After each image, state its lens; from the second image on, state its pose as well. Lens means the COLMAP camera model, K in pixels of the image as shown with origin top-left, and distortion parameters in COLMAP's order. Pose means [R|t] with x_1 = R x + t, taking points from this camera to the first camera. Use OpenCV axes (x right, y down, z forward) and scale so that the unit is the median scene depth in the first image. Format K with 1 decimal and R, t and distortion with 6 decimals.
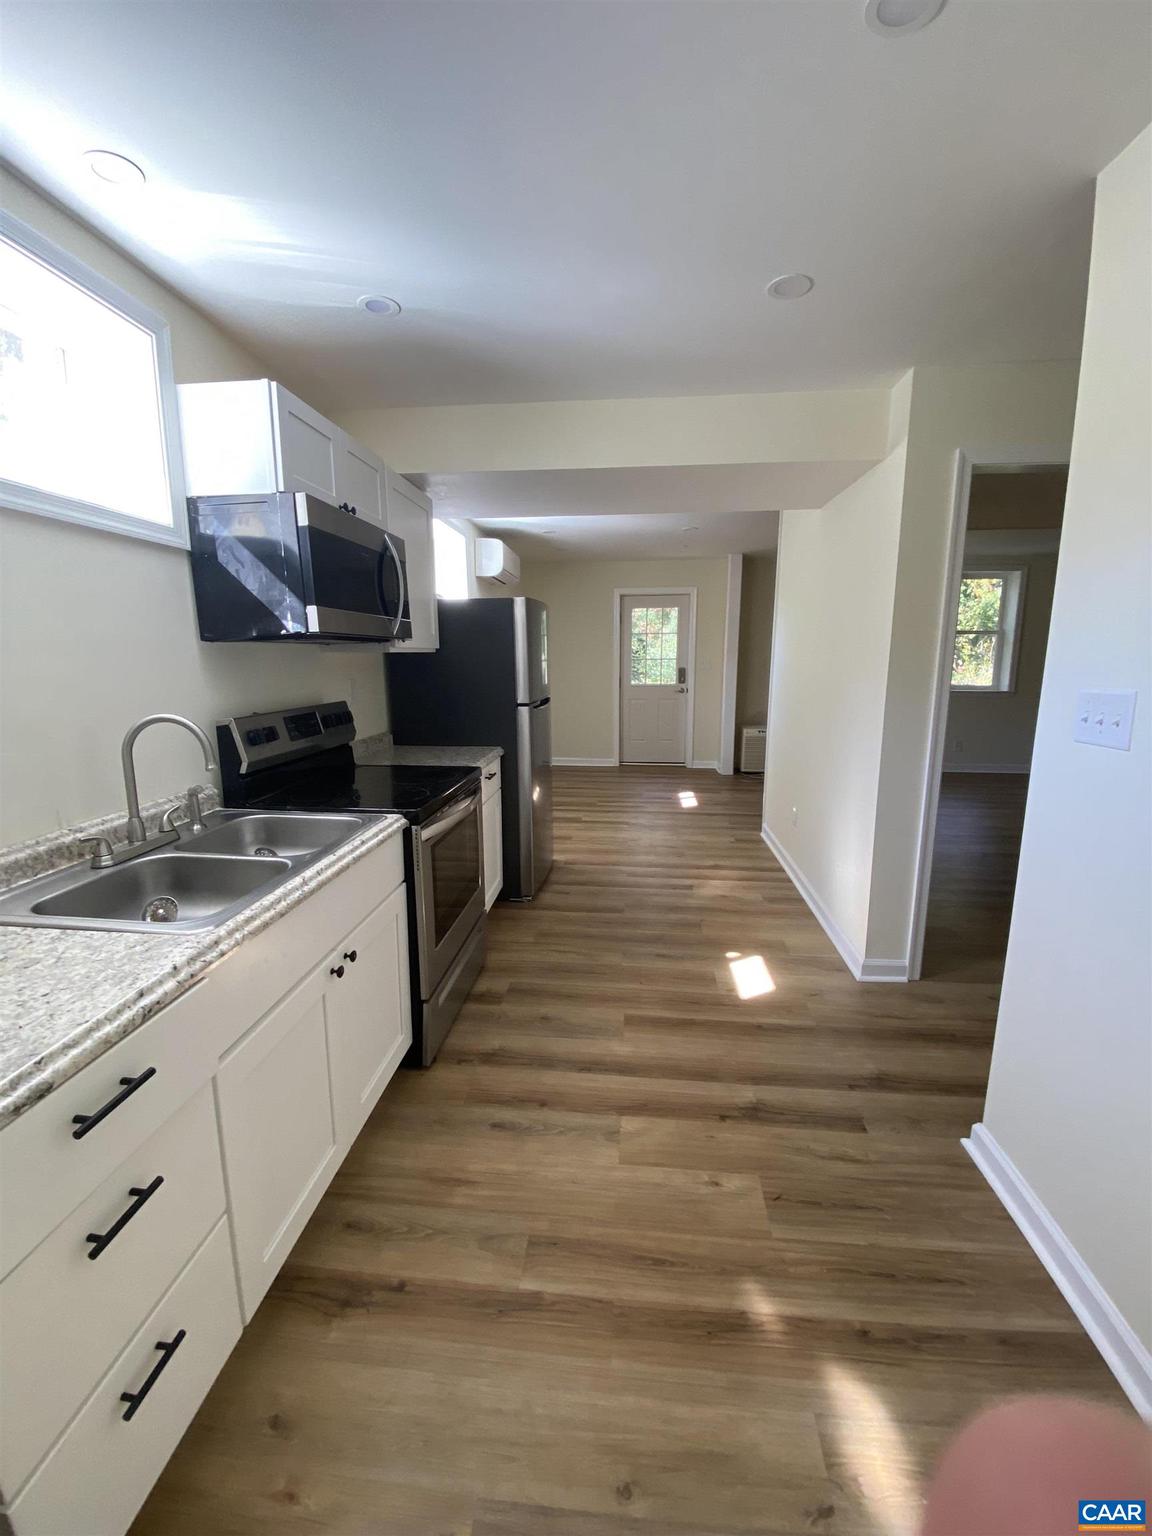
lens RADIAL K [[618.2, 0, 576.0], [0, 618.2, 768.0], [0, 0, 1]] dist [0.016427, -0.021160]
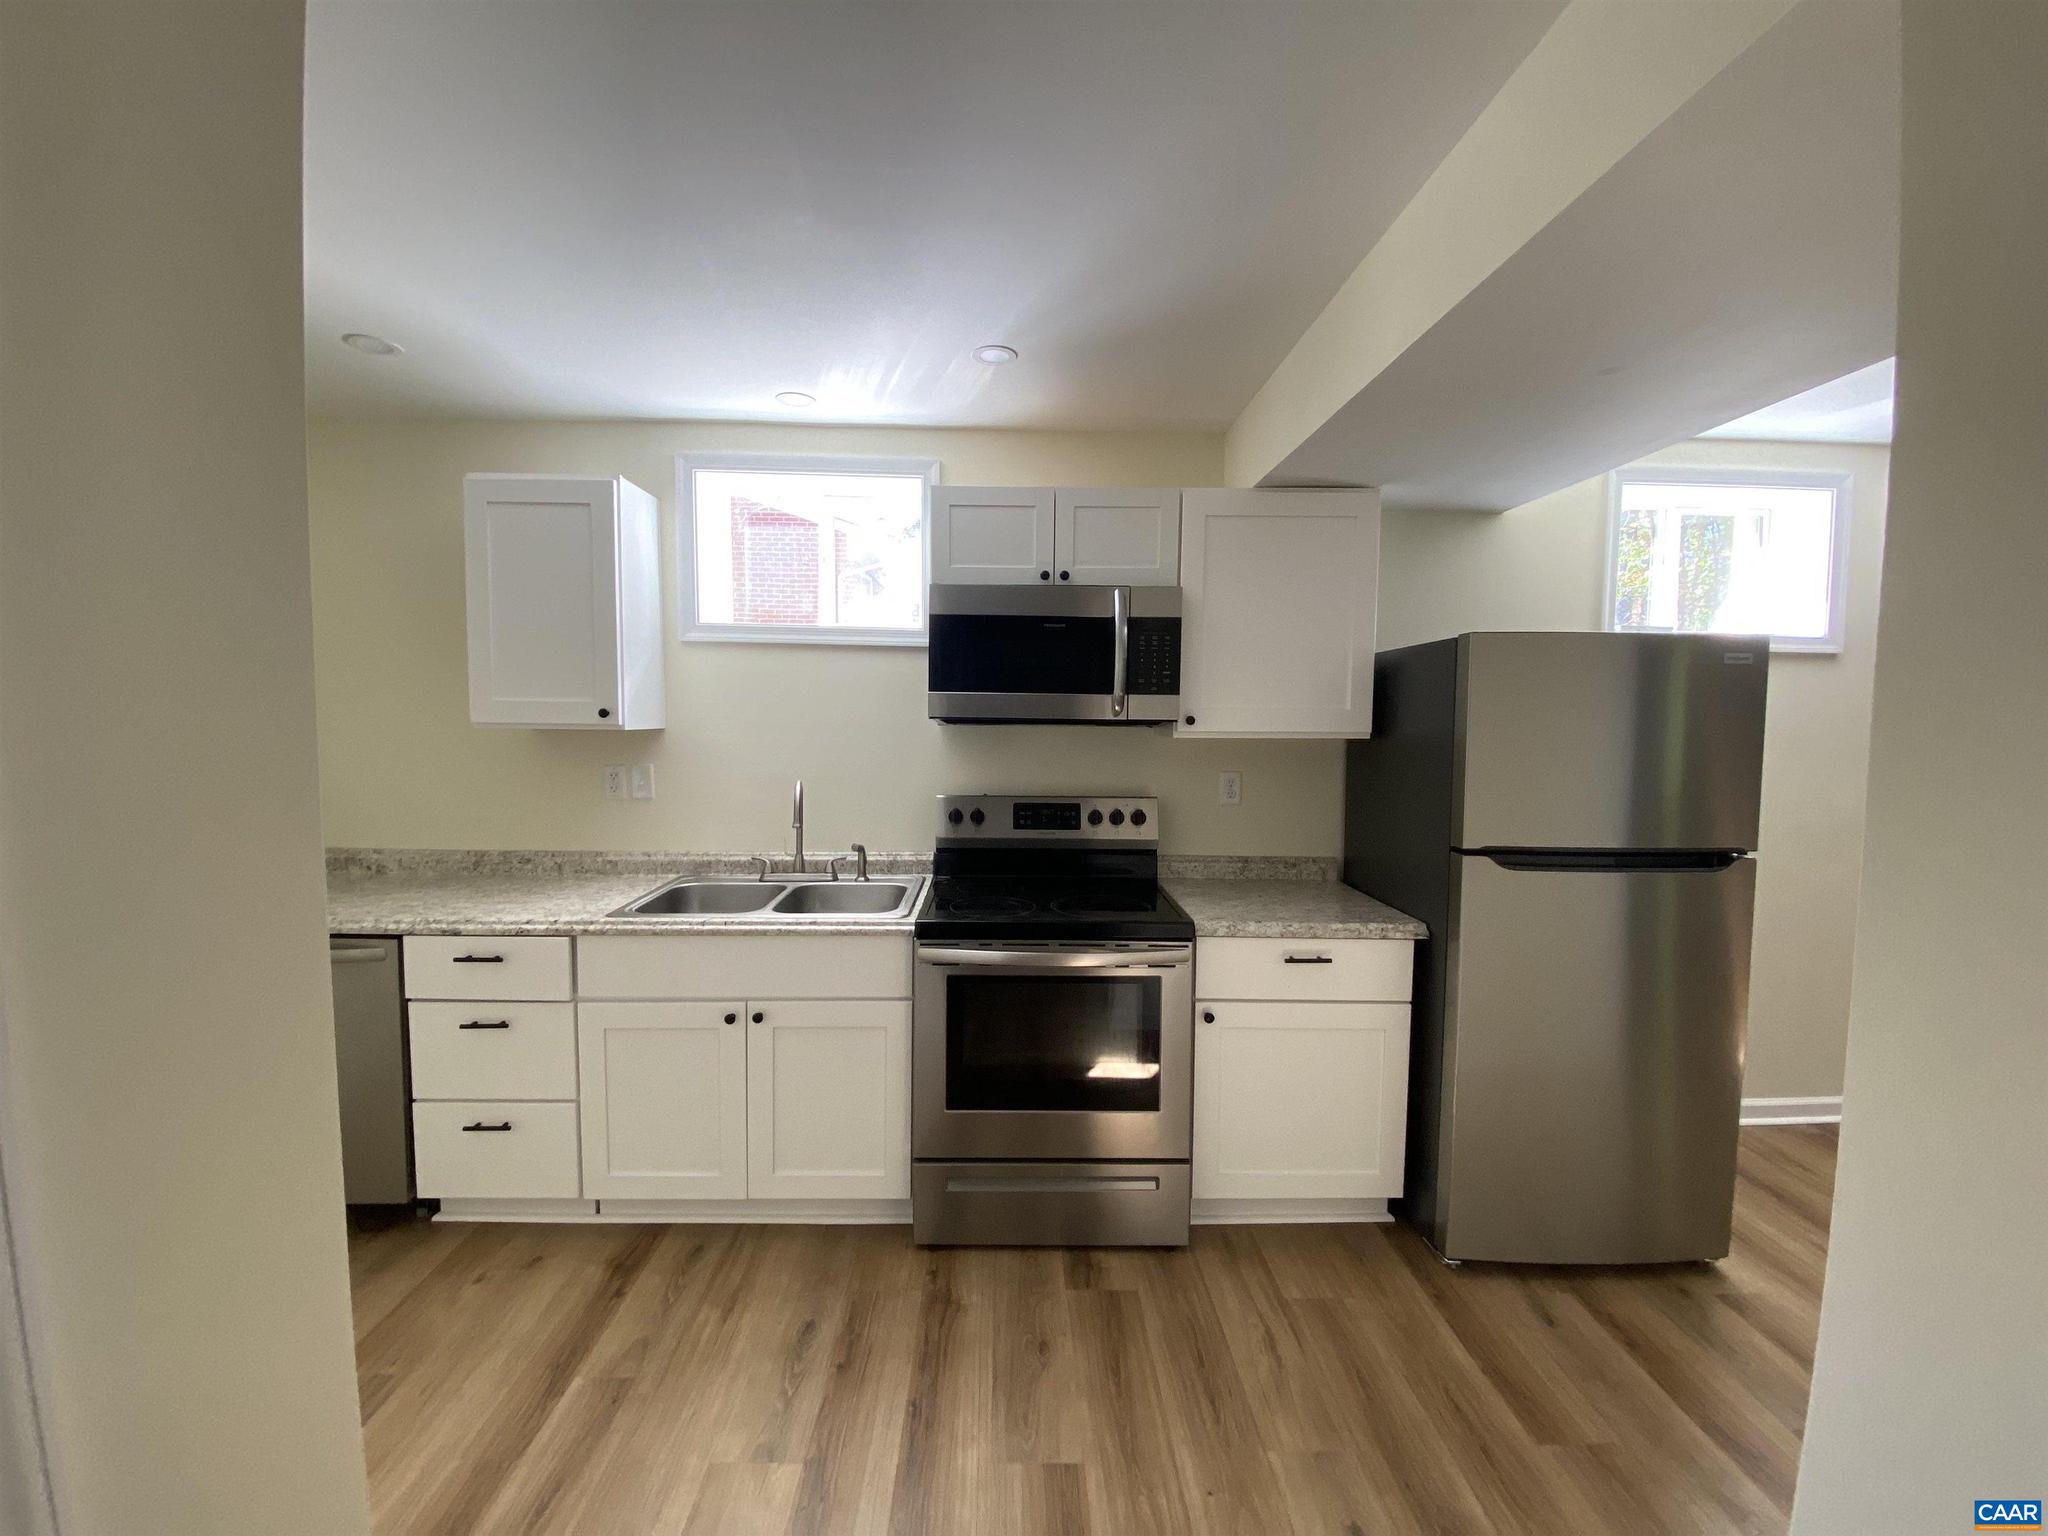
lens RADIAL K [[824.3, 0, 1017.6], [0, 824.3, 773.5], [0, 0, 1]] dist [0.016427, -0.021160]
pose [[0.109273, 0.061757, -0.992091, 0.631852], [-0.194679, 0.980069, 0.039566, -0.146494], [0.974761, 0.188816, 0.119118, 0.699180]]
